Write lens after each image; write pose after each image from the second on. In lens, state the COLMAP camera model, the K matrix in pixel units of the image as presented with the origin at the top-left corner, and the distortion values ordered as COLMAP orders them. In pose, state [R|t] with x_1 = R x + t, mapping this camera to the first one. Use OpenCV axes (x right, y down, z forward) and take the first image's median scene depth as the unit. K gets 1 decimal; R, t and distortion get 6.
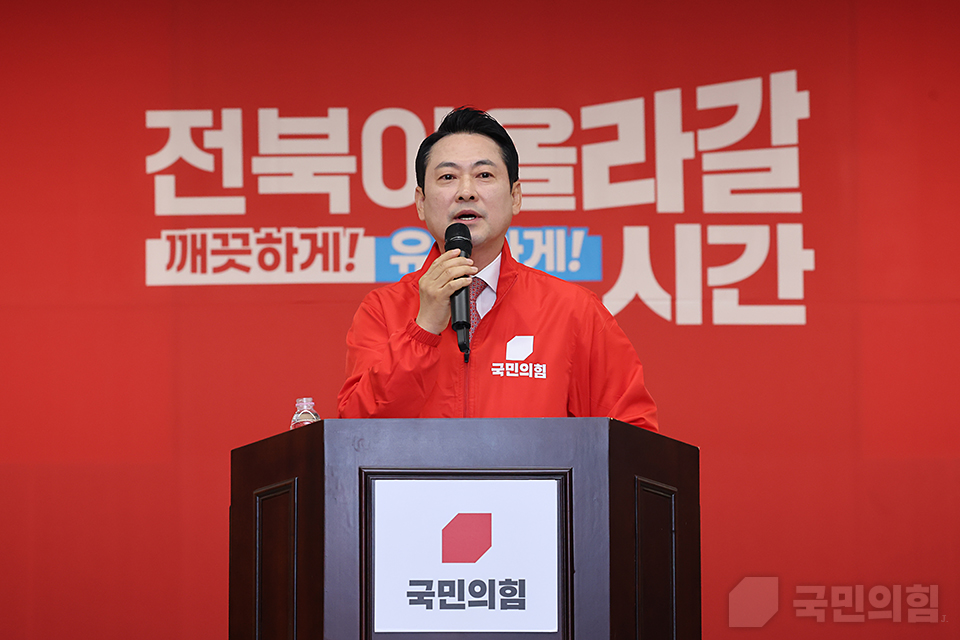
lens RADIAL K [[3778.7, 0, 480.0], [0, 3778.7, 320.0], [0, 0, 1]] dist [0.374768, 0.940075]
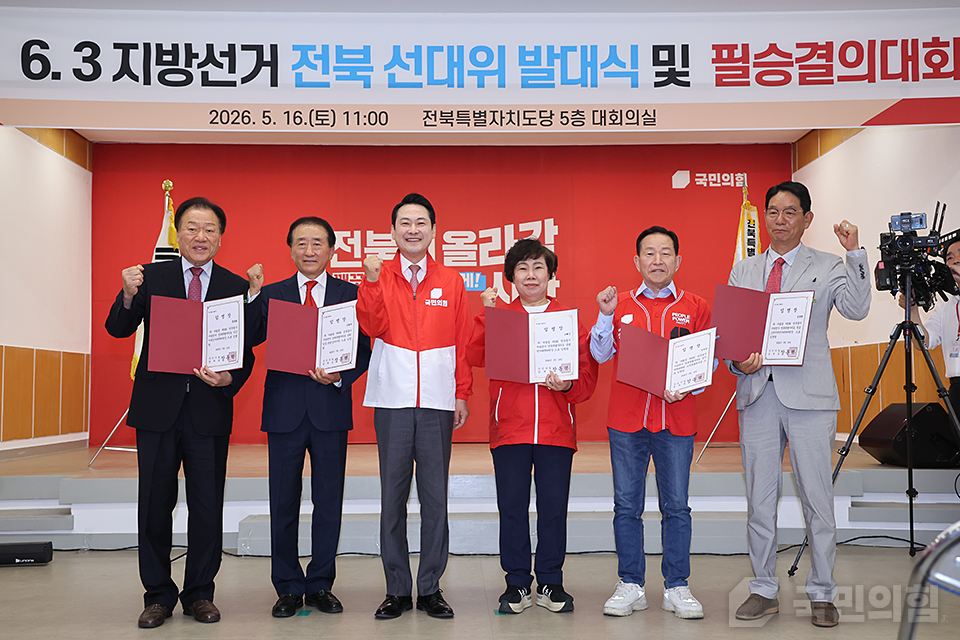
lens RADIAL K [[1124.5, 0, 475.5], [0, 1124.5, 316.8], [0, 0, 1]] dist [0.056259, 0.094892]
pose [[0.999828, 0.003406, 0.018250, 0.008722], [-0.003357, 0.999991, -0.002732, 0.011569], [-0.018259, 0.002671, 0.999830, 0.146838]]
